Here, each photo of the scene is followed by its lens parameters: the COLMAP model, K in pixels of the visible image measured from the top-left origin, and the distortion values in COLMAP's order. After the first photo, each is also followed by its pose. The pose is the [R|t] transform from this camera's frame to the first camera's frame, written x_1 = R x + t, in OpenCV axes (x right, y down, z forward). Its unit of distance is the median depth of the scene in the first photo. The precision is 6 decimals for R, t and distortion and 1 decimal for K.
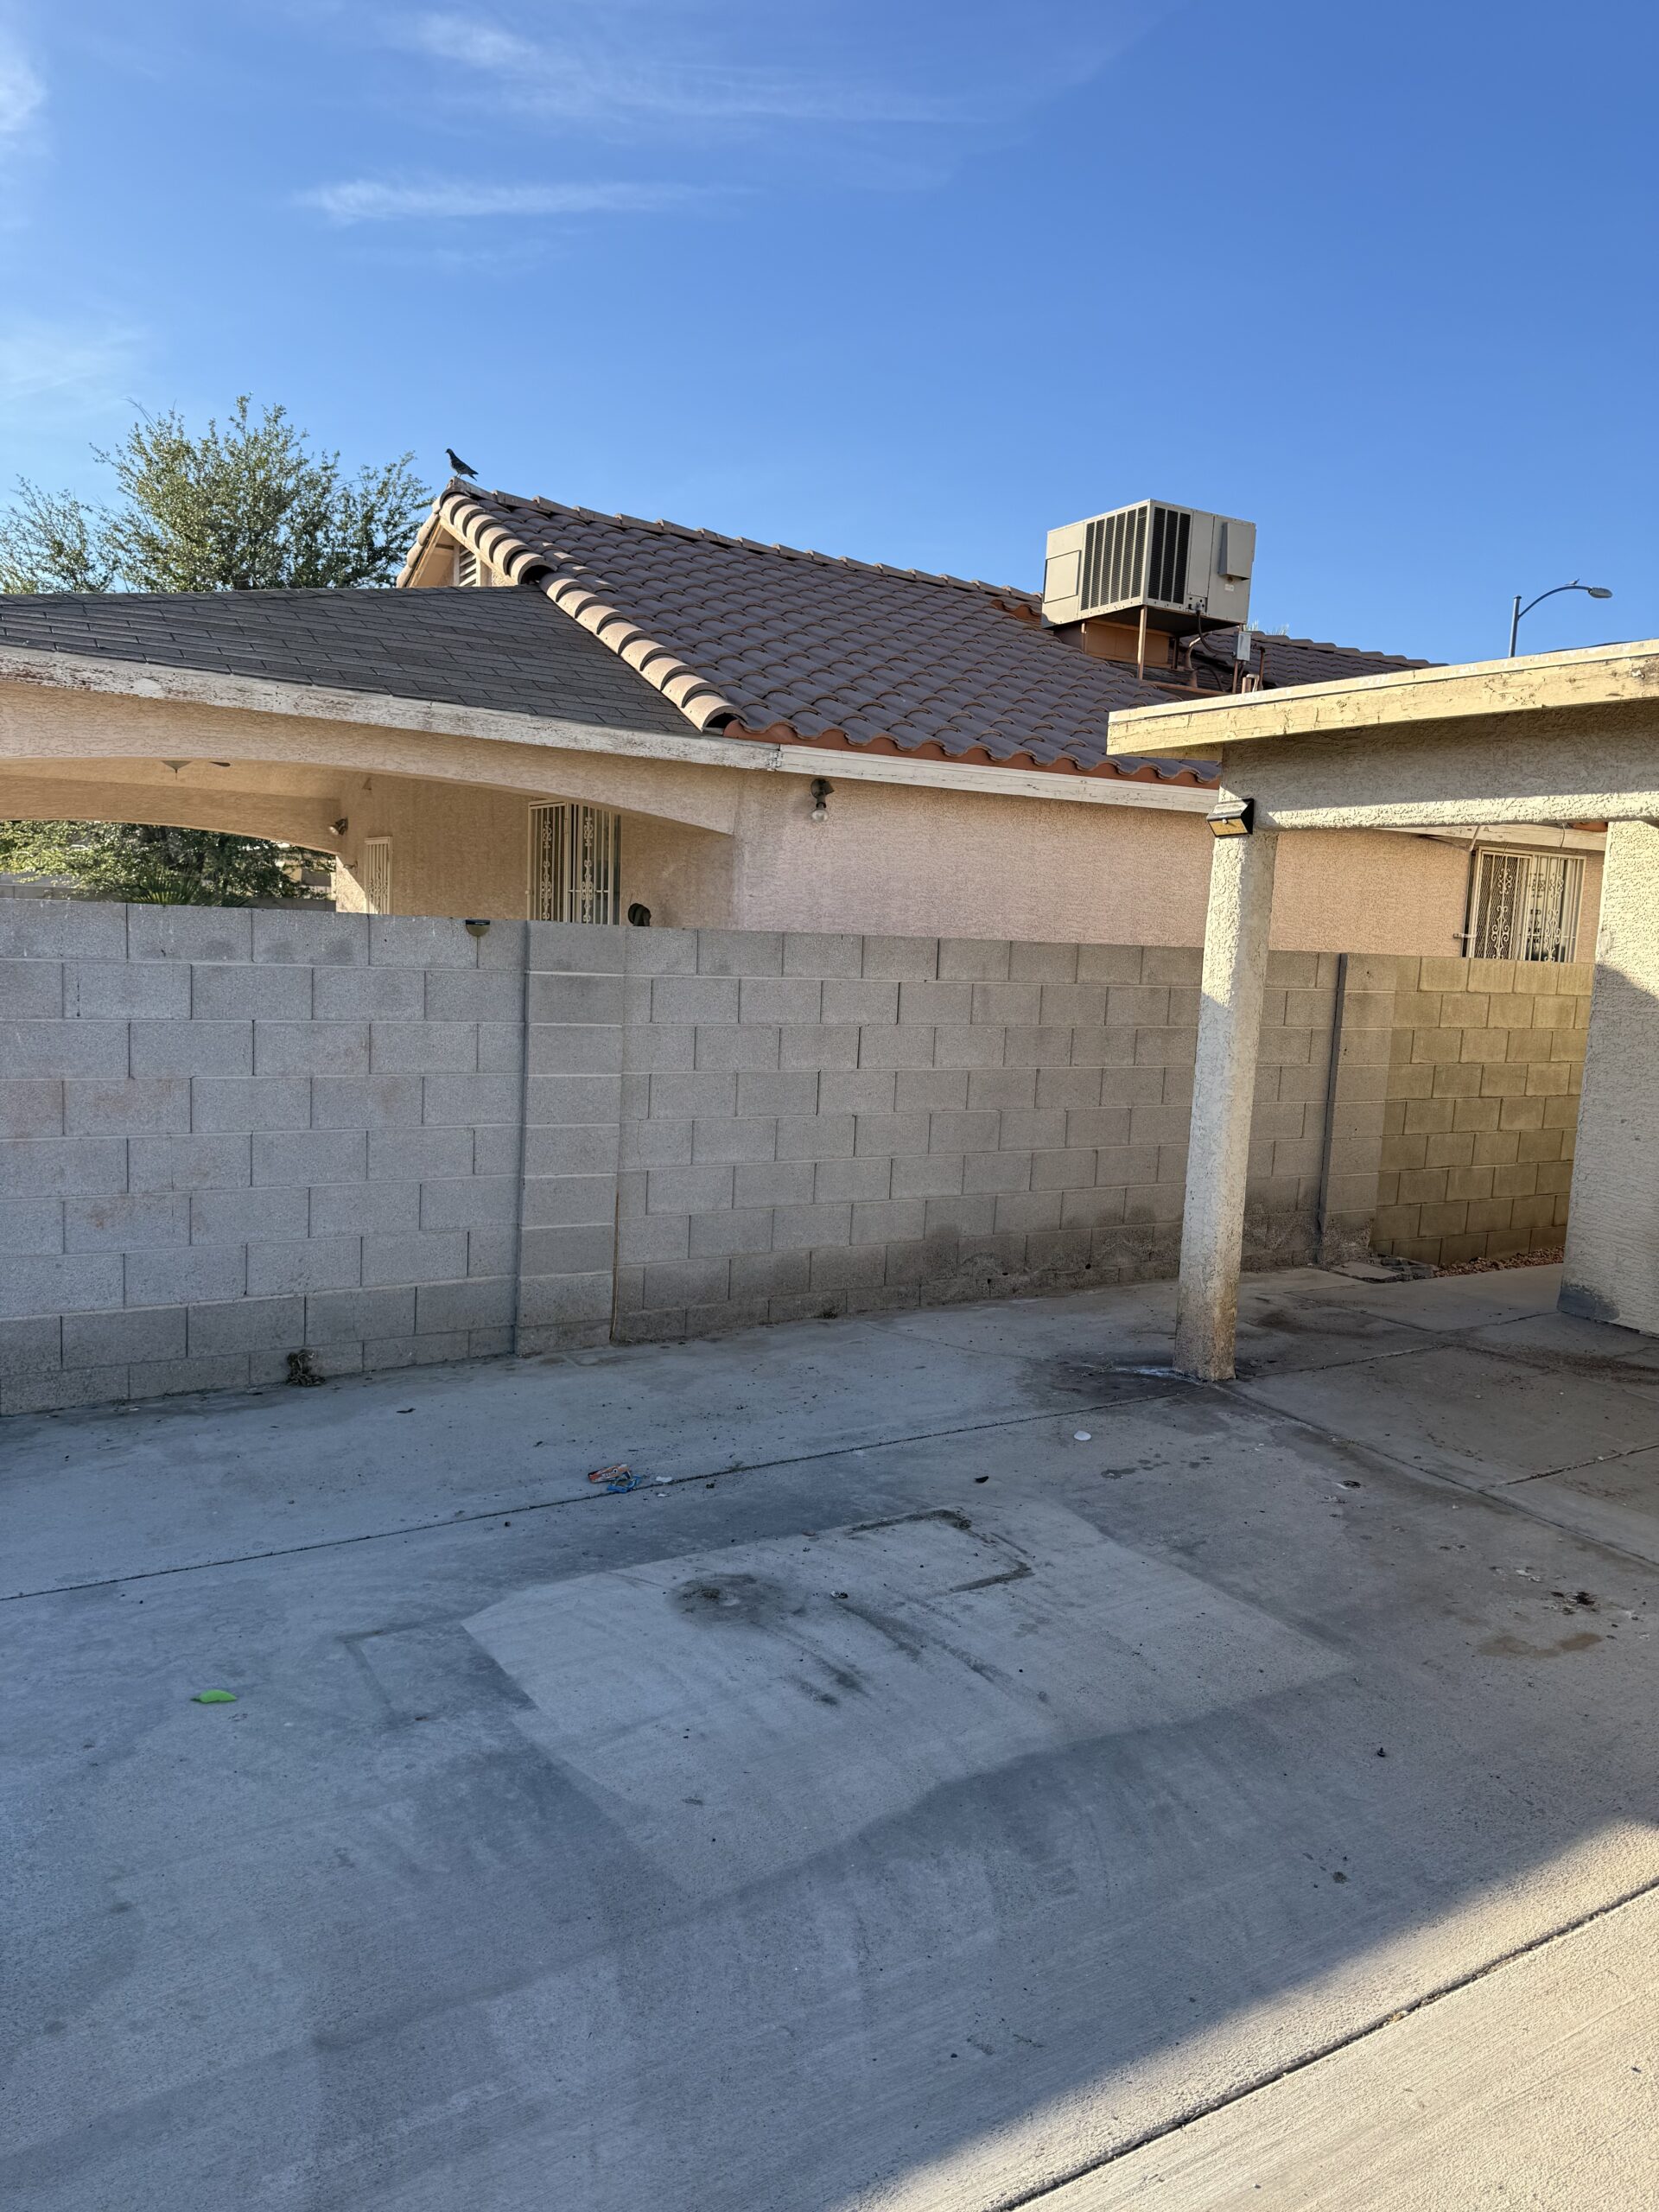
lens RADIAL K [[1569.9, 0, 829.5], [0, 1569.9, 1106.0], [0, 0, 1]] dist [0.148434, -0.280676]
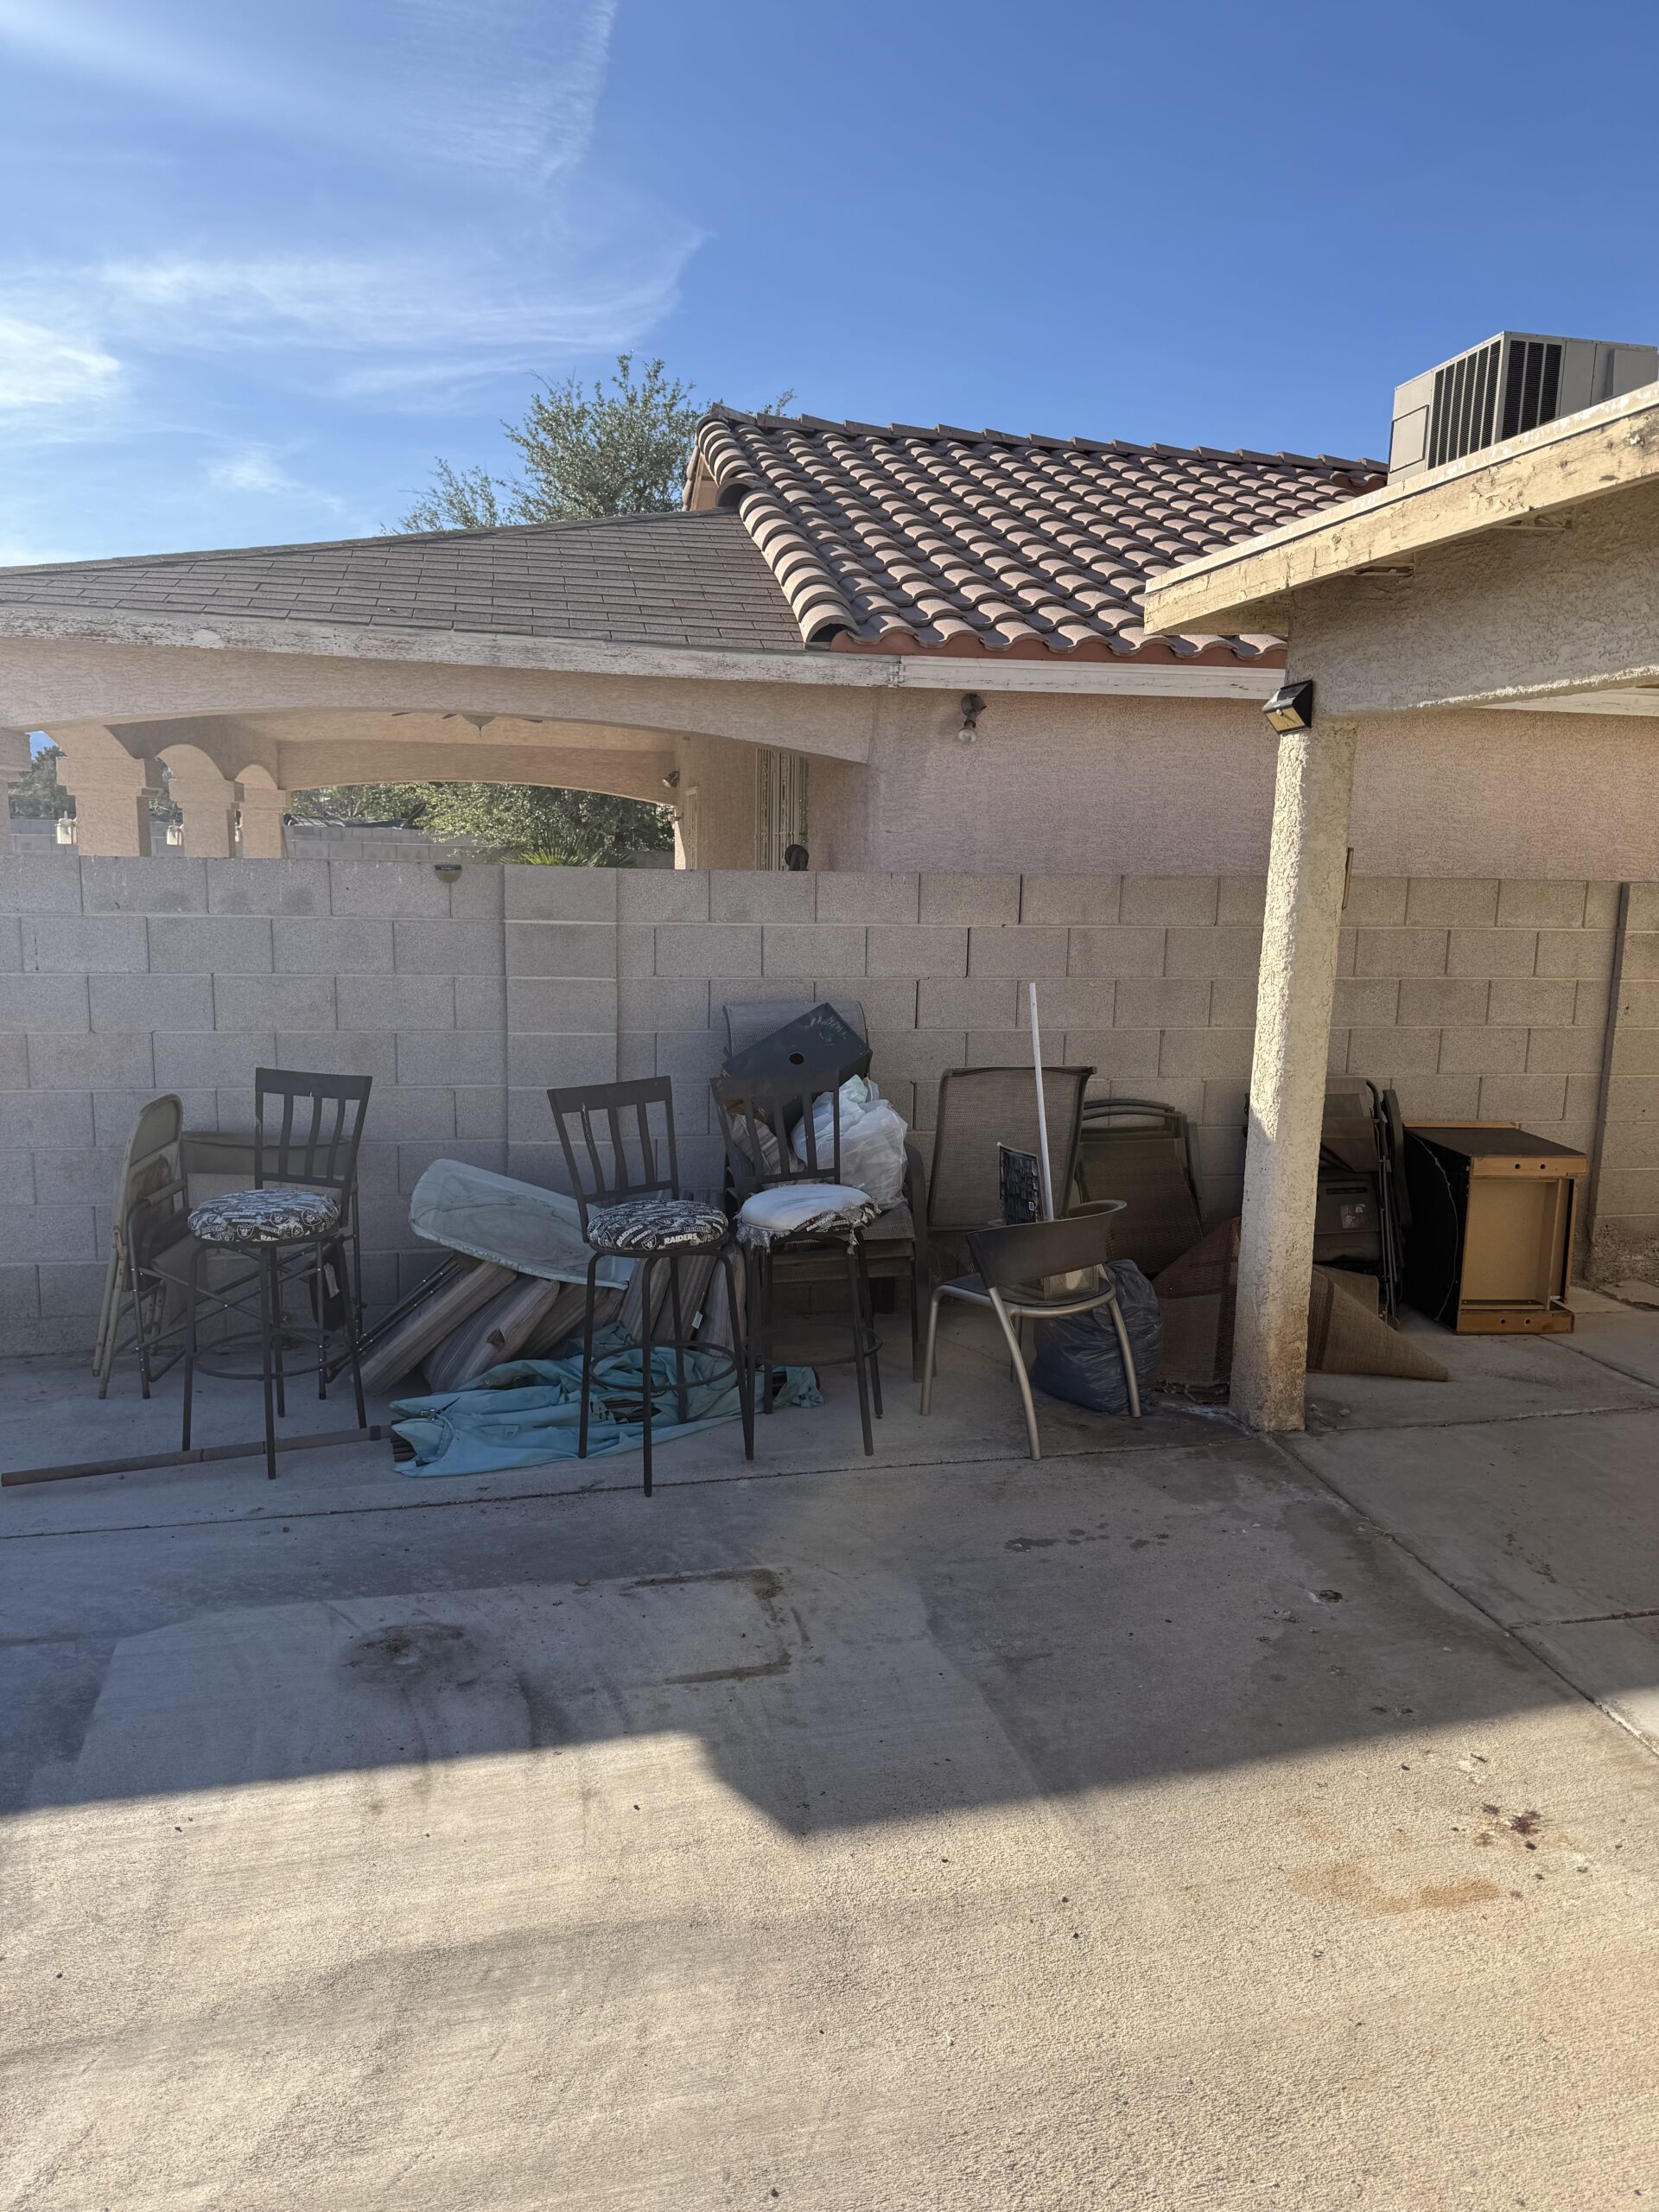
lens RADIAL K [[1557.7, 0, 838.9], [0, 1557.7, 1118.1], [0, 0, 1]] dist [0.100440, -0.161237]
pose [[0.943350, 0.030475, -0.330398, 0.298289], [-0.016216, 0.998818, 0.045828, -0.014933], [0.331404, -0.037874, 0.942729, 0.200377]]
